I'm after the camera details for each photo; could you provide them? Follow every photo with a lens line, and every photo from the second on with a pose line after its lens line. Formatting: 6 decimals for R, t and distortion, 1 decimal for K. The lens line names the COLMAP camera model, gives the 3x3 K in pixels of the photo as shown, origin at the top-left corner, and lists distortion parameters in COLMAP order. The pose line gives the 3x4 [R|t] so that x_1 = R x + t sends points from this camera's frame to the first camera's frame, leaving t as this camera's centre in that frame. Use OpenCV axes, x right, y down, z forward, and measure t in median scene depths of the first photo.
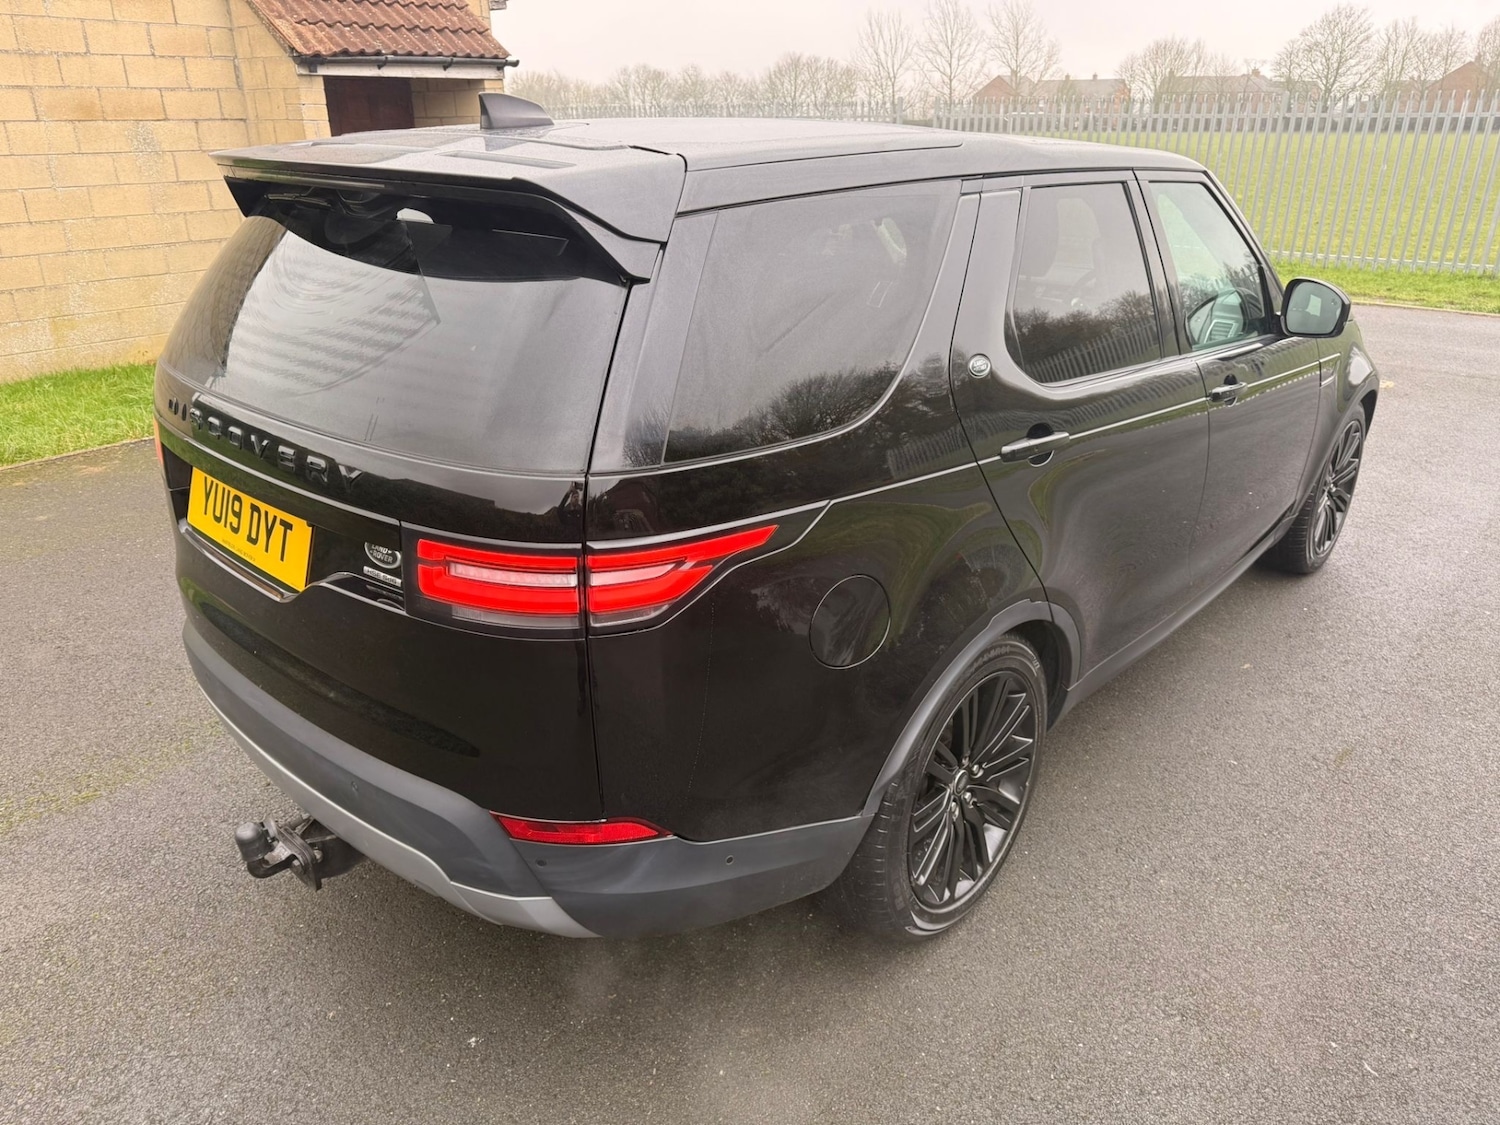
lens RADIAL K [[1072.7, 0, 750.0], [0, 1072.7, 562.5], [0, 0, 1]] dist [0.025487, -0.022640]
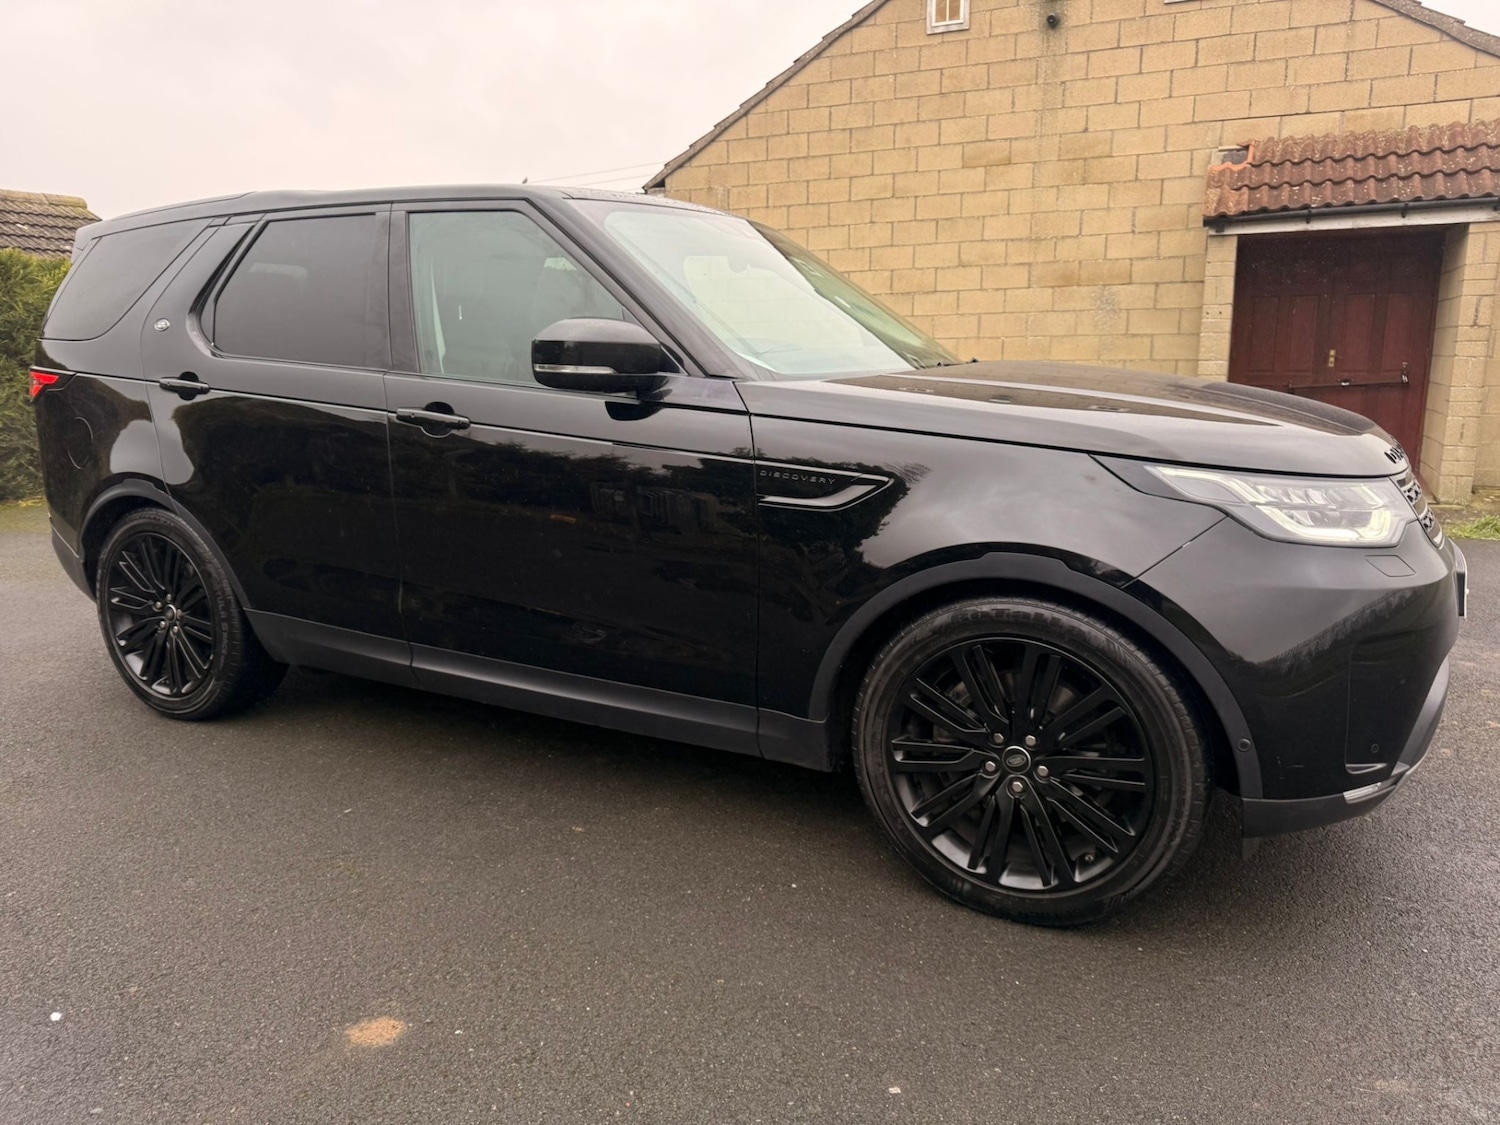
lens RADIAL K [[1069.4, 0, 741.1], [0, 1069.4, 560.2], [0, 0, 1]] dist [0.039125, -0.051205]
pose [[0.230325, 0.191212, -0.954143, 1.452637], [-0.365702, 0.925640, 0.097221, -0.239420], [0.901783, 0.326539, 0.283125, 1.026636]]
